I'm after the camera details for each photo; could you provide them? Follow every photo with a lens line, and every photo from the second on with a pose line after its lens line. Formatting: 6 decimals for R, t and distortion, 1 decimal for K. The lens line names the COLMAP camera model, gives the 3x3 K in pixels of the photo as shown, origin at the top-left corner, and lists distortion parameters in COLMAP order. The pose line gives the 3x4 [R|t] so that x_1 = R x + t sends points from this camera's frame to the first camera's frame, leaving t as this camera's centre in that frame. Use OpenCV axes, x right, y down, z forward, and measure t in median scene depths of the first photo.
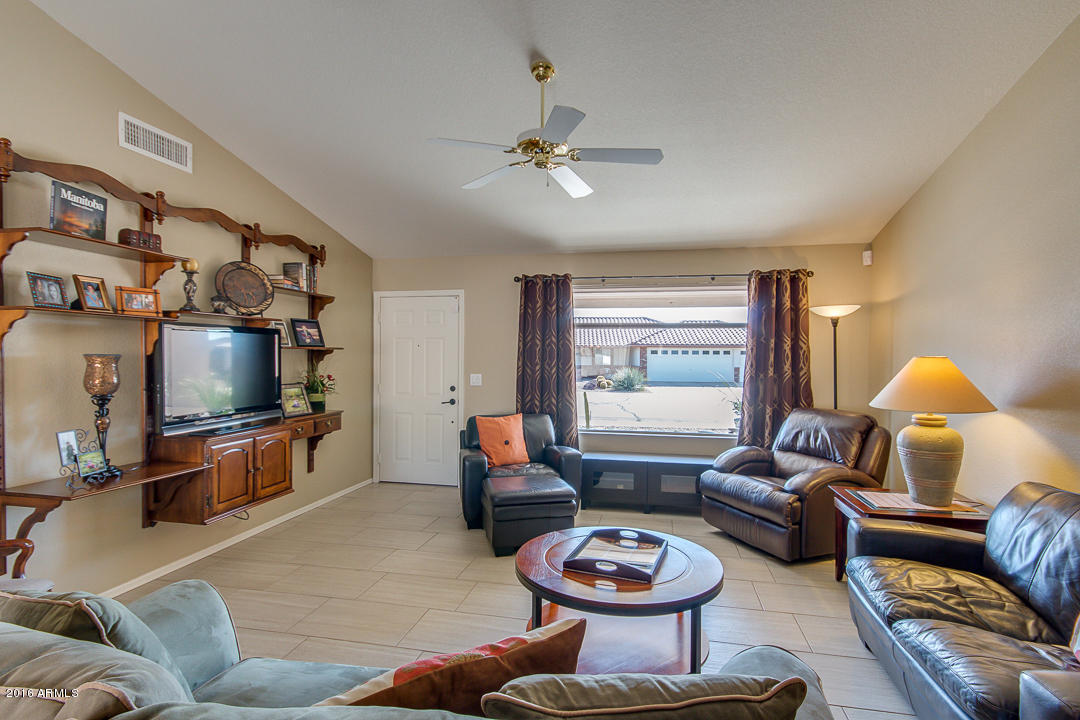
lens RADIAL K [[539.3, 0, 543.4], [0, 539.3, 363.6], [0, 0, 1]] dist [0.001594, 0.001587]
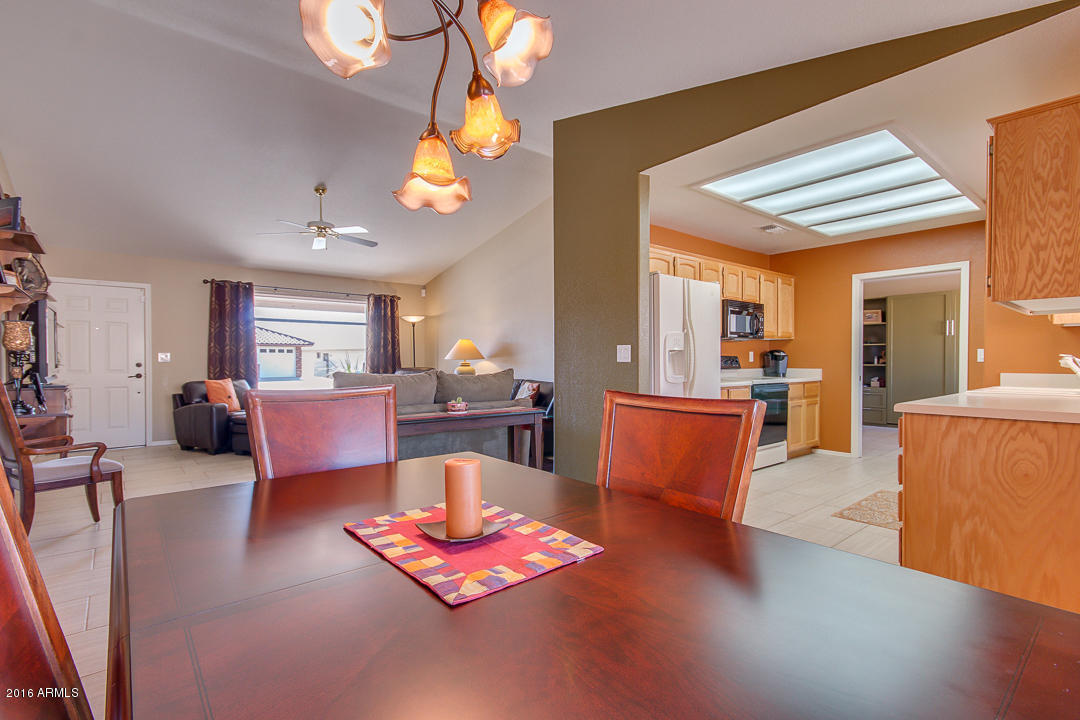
lens RADIAL K [[514.9, 0, 543.1], [0, 514.9, 364.6], [0, 0, 1]] dist [0.013037, 0.001052]
pose [[0.613443, -0.014681, 0.789602, -0.622024], [0.016763, 0.999844, 0.005567, 0.063442], [-0.789561, 0.009821, 0.613593, -0.499233]]
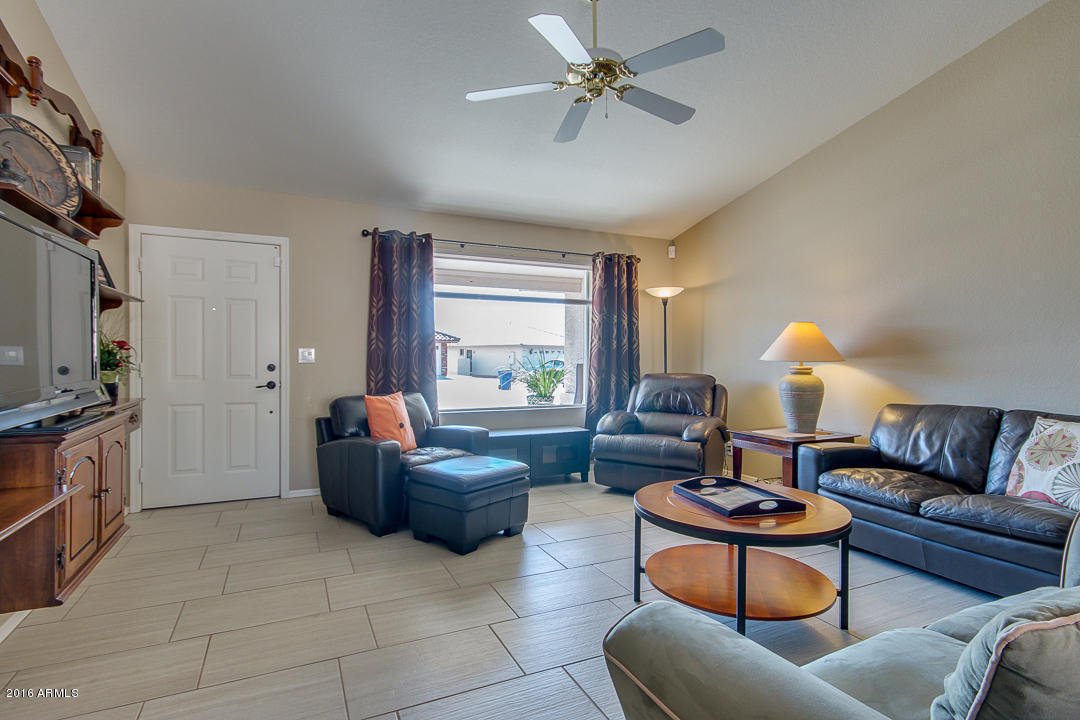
lens RADIAL K [[539.3, 0, 531.3], [0, 539.3, 361.8], [0, 0, 1]] dist [0.001594, 0.001587]
pose [[0.799439, -0.009076, 0.600678, -0.387317], [0.010347, 0.999946, 0.001339, 0.047887], [-0.600658, 0.005145, 0.799490, 0.212711]]
